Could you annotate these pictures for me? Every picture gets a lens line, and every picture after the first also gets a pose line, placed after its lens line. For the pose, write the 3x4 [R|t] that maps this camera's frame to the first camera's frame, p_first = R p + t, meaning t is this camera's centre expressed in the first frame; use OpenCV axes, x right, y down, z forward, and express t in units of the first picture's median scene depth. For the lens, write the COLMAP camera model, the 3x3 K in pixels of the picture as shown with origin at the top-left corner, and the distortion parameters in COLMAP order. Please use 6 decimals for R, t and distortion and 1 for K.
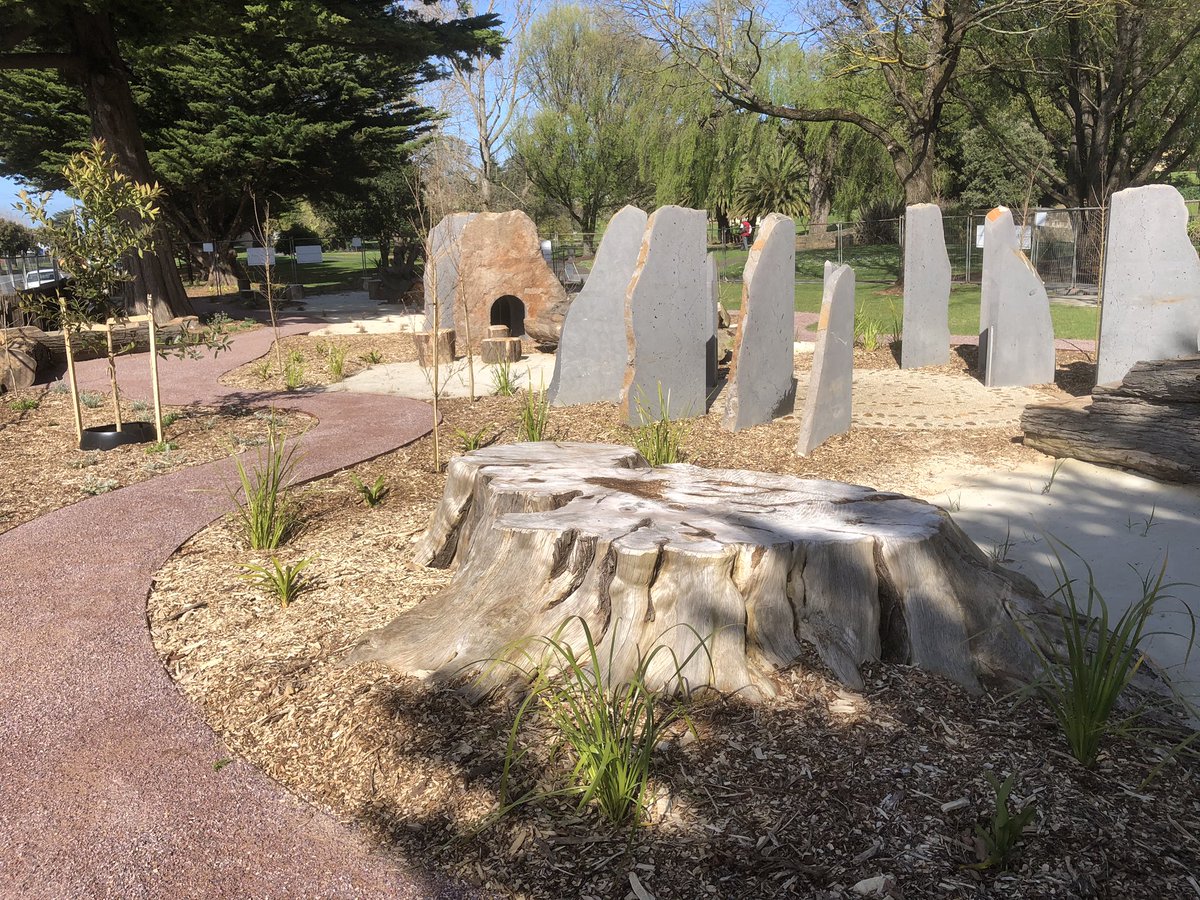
lens RADIAL K [[971.5, 0, 600.0], [0, 971.5, 450.0], [0, 0, 1]] dist [0.008774, 0.000602]
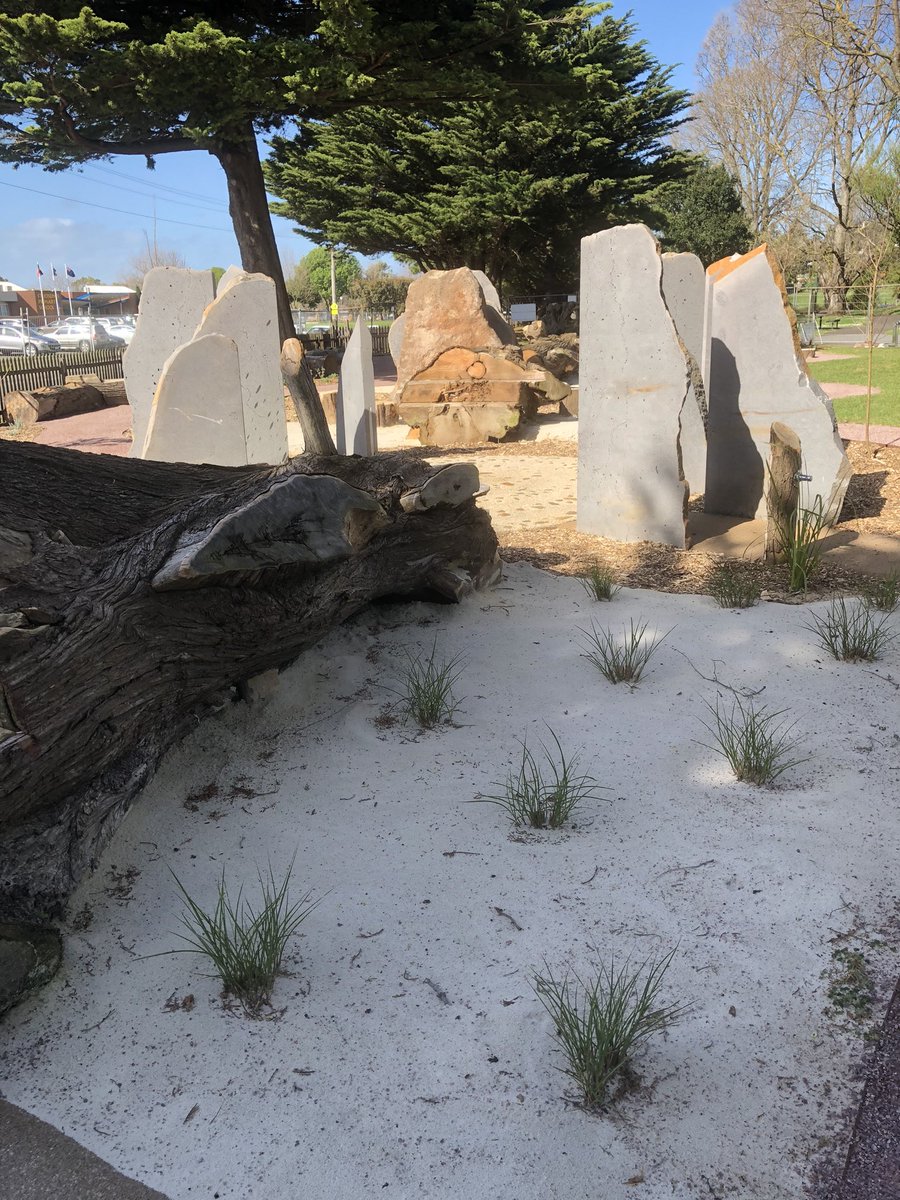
lens RADIAL K [[971.5, 0, 450.0], [0, 971.5, 600.0], [0, 0, 1]] dist [0.008774, 0.000602]
pose [[0.843597, 0.155548, -0.513954, 0.221788], [-0.108146, 0.986729, 0.121123, -0.018317], [0.525973, -0.046597, 0.849224, 0.078895]]
